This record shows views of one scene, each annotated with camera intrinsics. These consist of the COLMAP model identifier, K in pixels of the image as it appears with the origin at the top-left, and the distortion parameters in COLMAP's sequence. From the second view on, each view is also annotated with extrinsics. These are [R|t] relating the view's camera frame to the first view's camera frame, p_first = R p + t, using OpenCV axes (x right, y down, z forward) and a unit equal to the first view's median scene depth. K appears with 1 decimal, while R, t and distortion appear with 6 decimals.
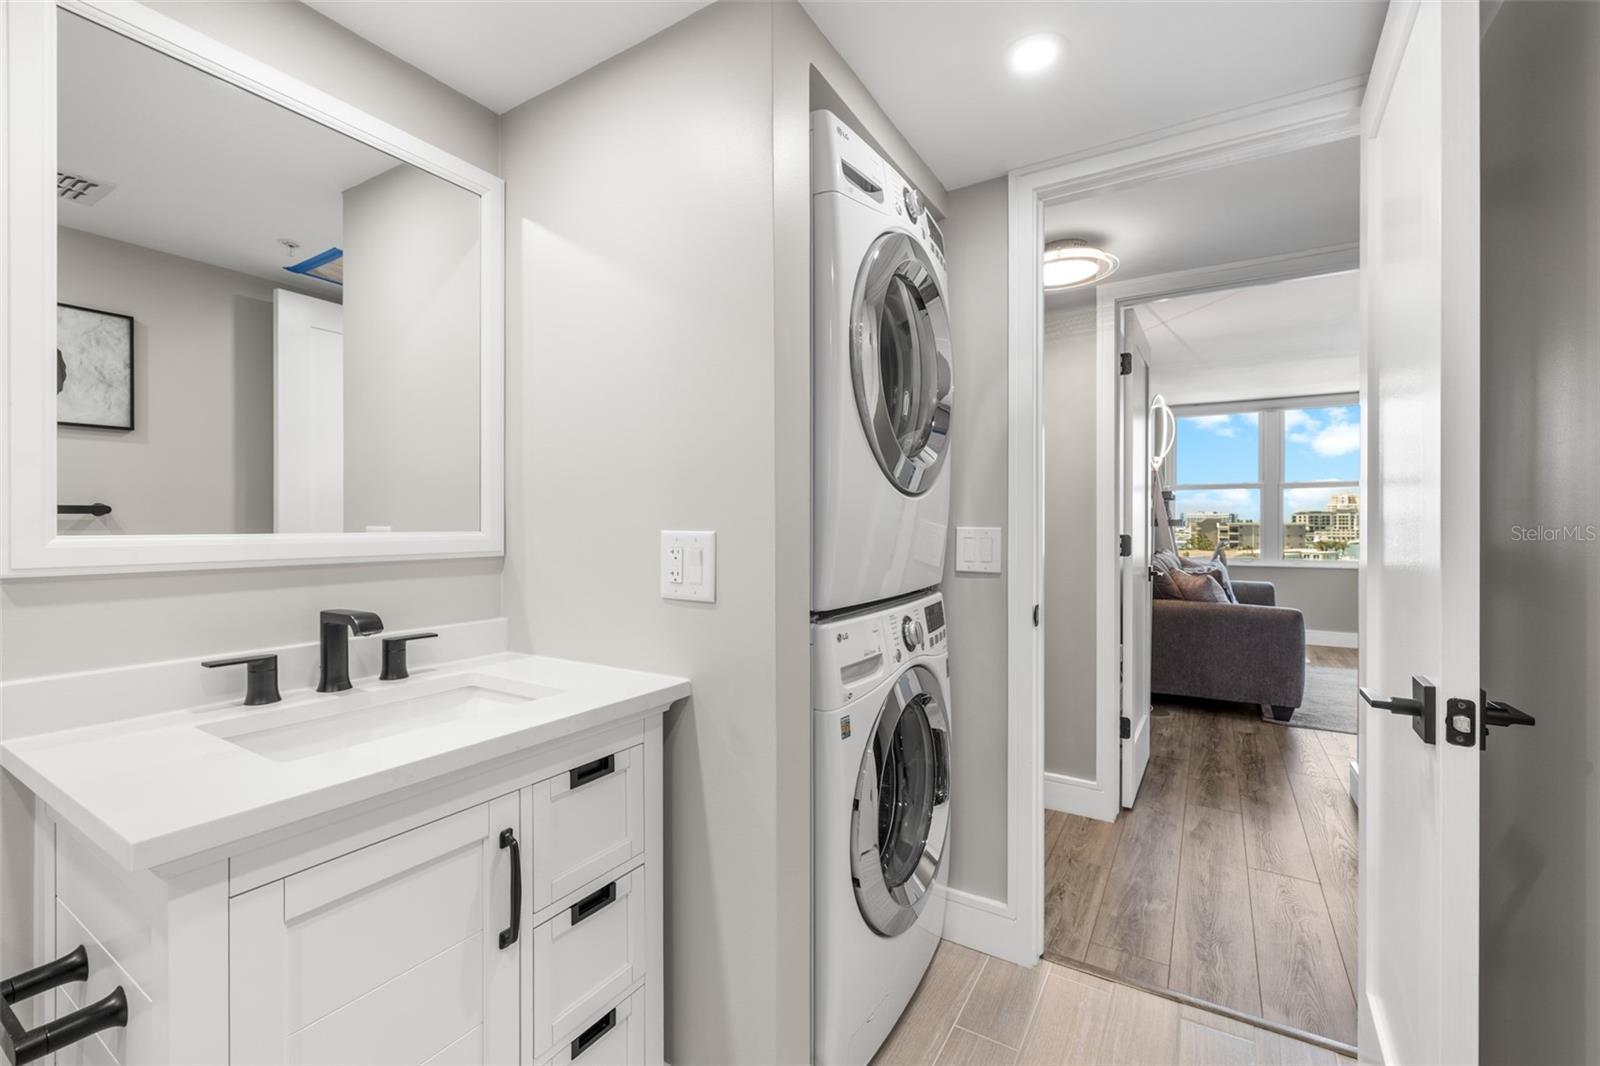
lens RADIAL K [[672.5, 0, 797.7], [0, 672.5, 531.2], [0, 0, 1]] dist [0.000312, 0.000317]
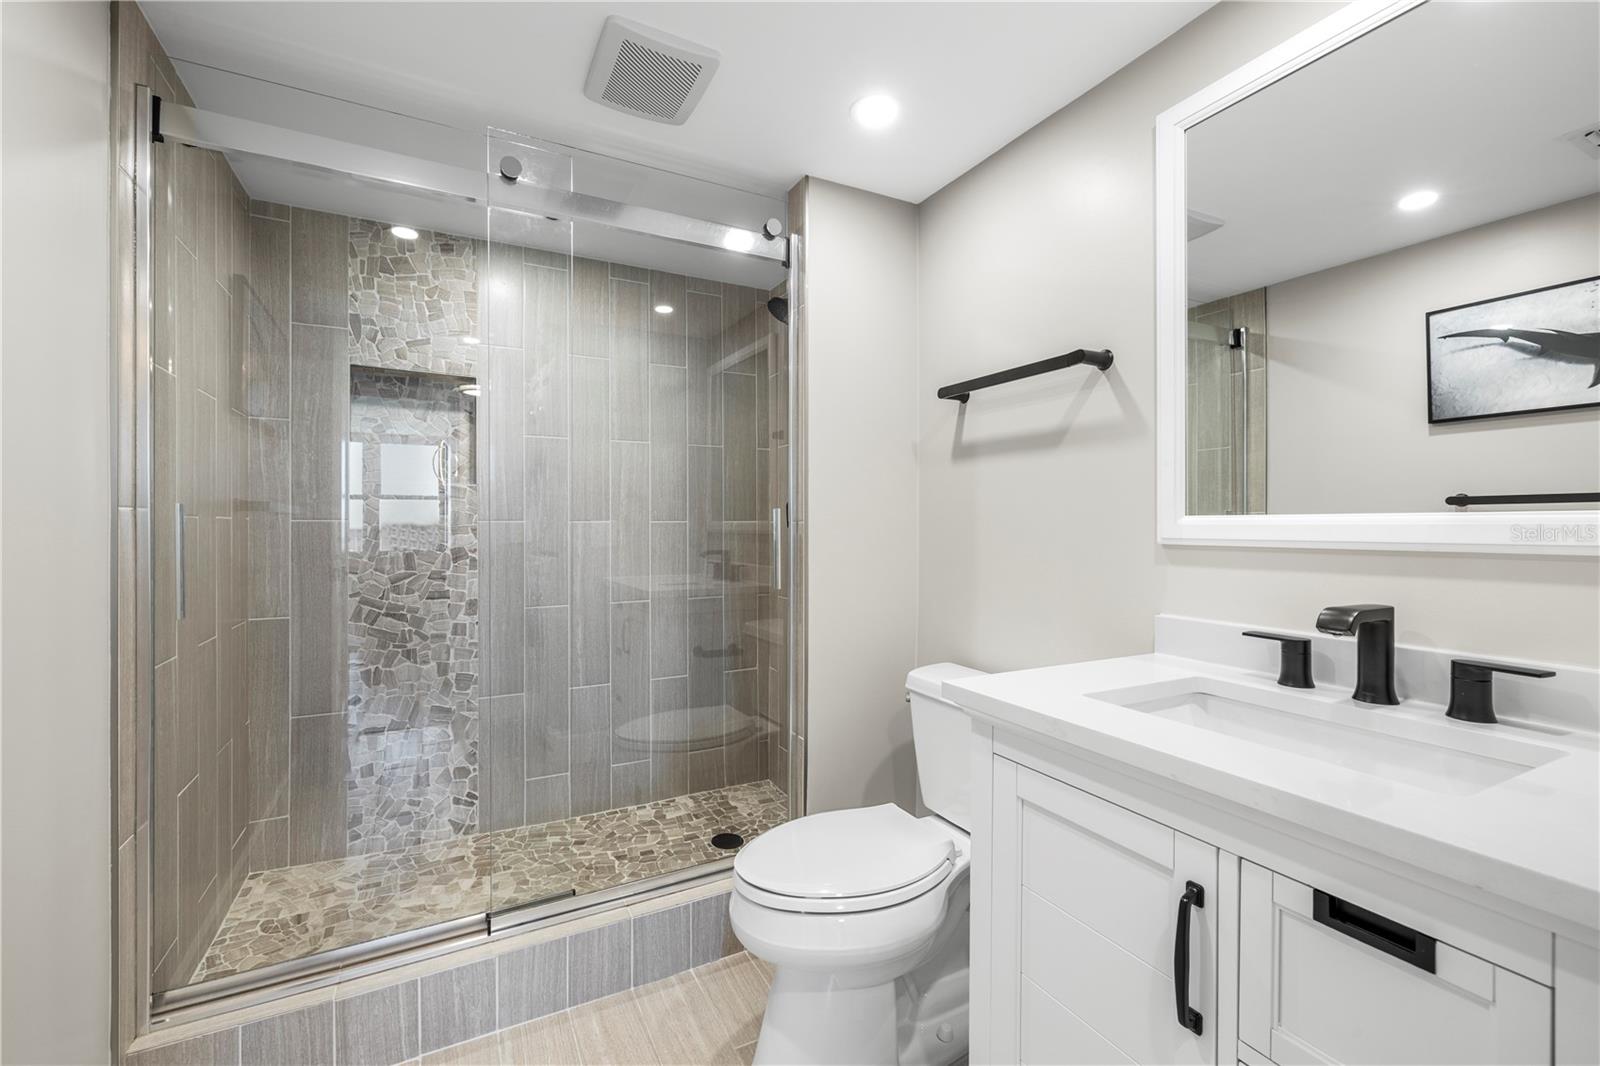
lens RADIAL K [[672.5, 0, 797.7], [0, 672.5, 531.2], [0, 0, 1]] dist [0.000312, 0.000317]
pose [[-0.515147, 0.002418, -0.857099, 0.408932], [-0.010260, 0.999907, 0.008987, 0.029016], [0.857041, 0.013424, -0.515074, 0.871271]]
